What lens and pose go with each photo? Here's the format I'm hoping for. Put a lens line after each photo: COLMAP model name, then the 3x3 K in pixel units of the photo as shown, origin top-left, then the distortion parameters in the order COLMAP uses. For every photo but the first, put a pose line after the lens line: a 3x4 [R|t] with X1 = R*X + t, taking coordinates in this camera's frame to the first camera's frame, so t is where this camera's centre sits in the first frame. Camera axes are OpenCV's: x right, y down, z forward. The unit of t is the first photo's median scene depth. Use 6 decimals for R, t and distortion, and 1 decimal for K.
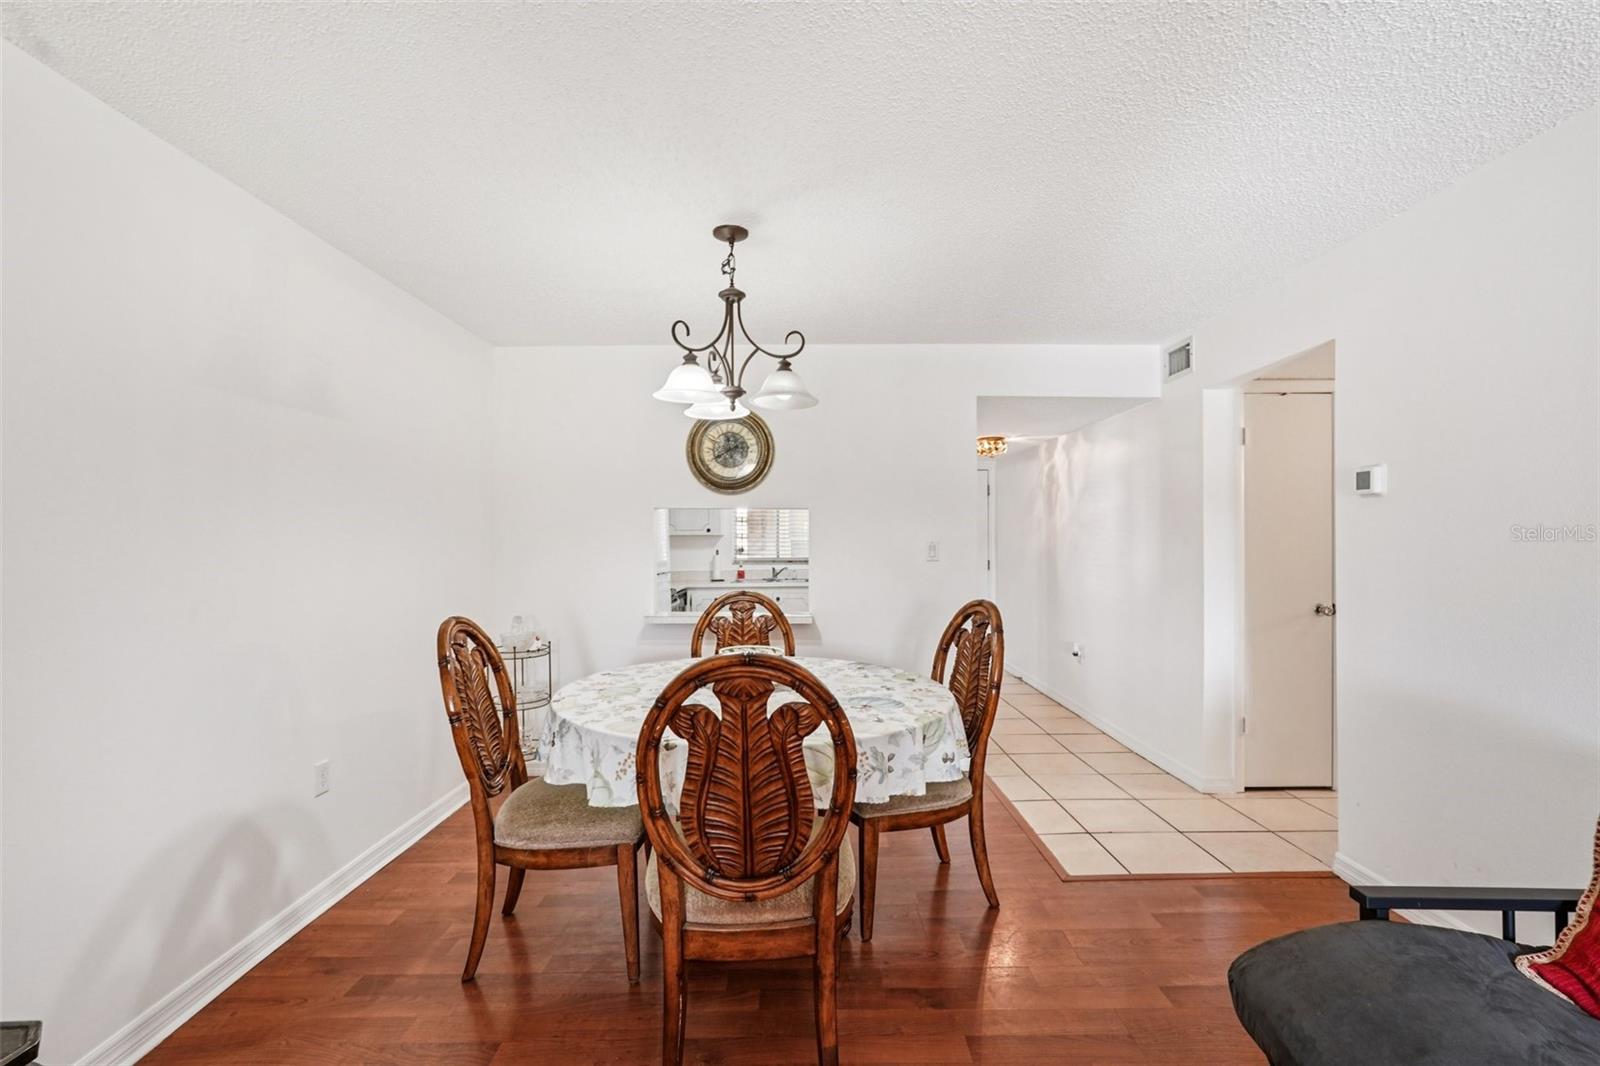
lens RADIAL K [[707.9, 0, 804.0], [0, 707.9, 537.6], [0, 0, 1]] dist [-0.016738, 0.008566]
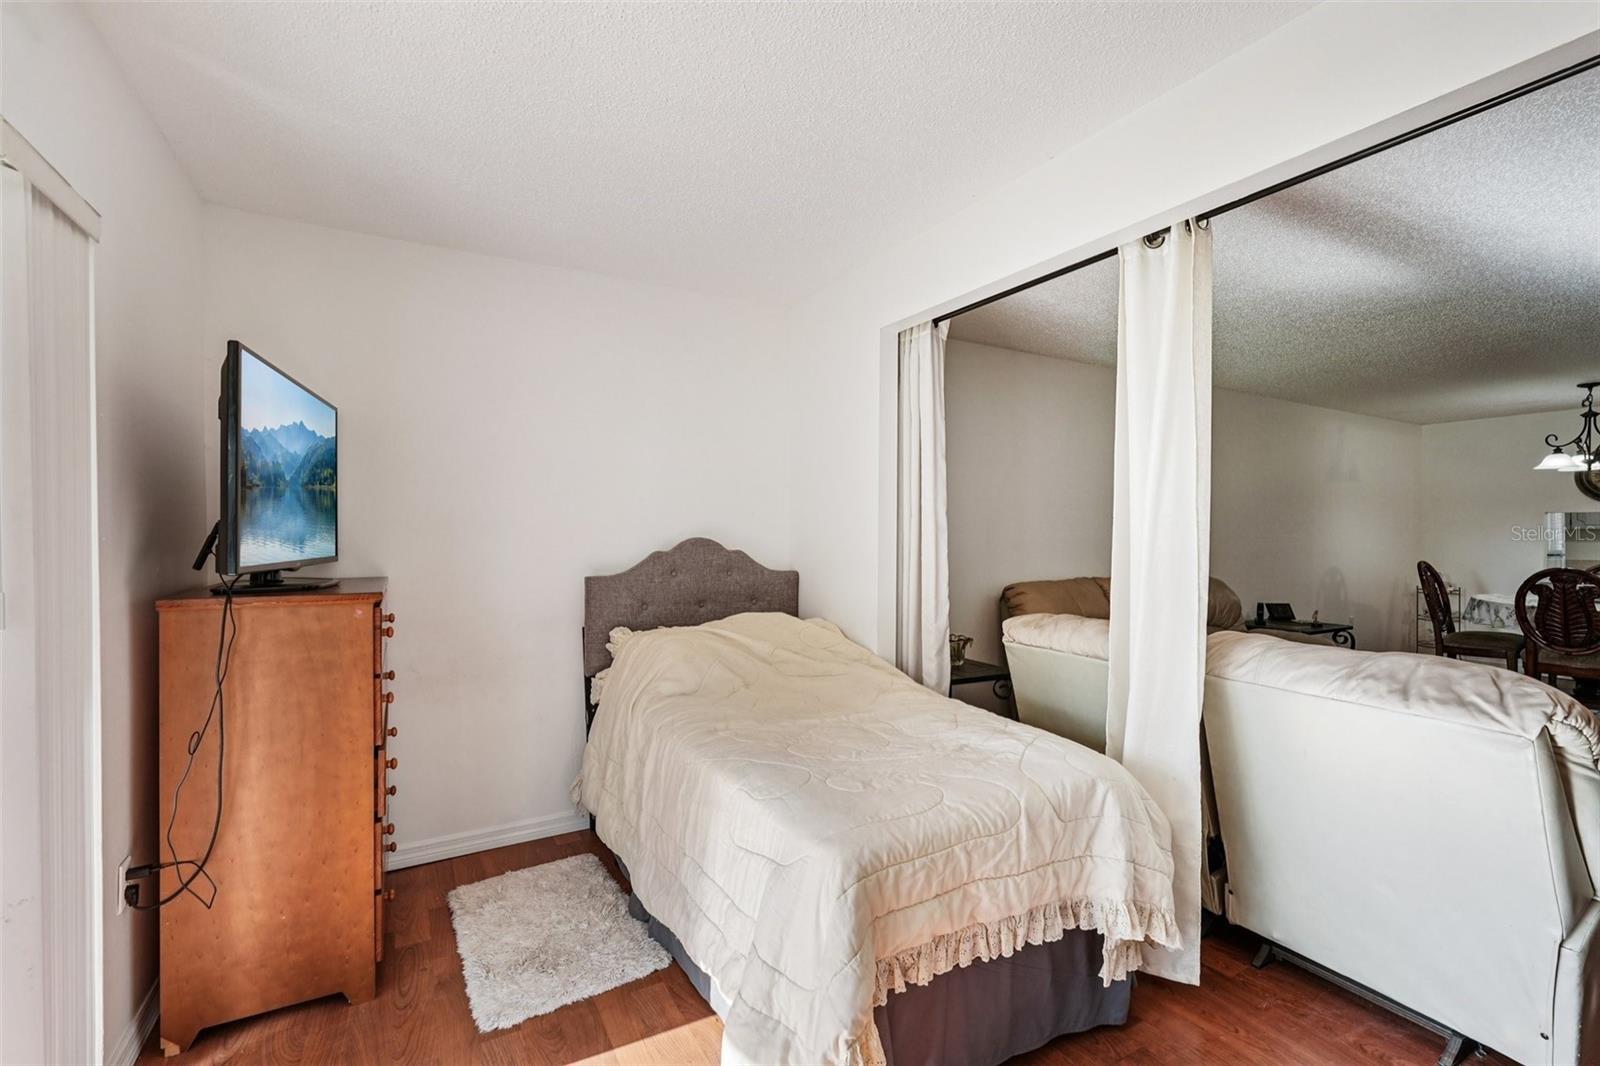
lens RADIAL K [[707.9, 0, 804.0], [0, 707.9, 537.6], [0, 0, 1]] dist [-0.016738, 0.008566]
pose [[0.492980, 0.015551, -0.869901, 0.600144], [-0.012984, 0.999860, 0.010516, 0.027170], [0.869944, 0.006110, 0.493113, -2.160827]]
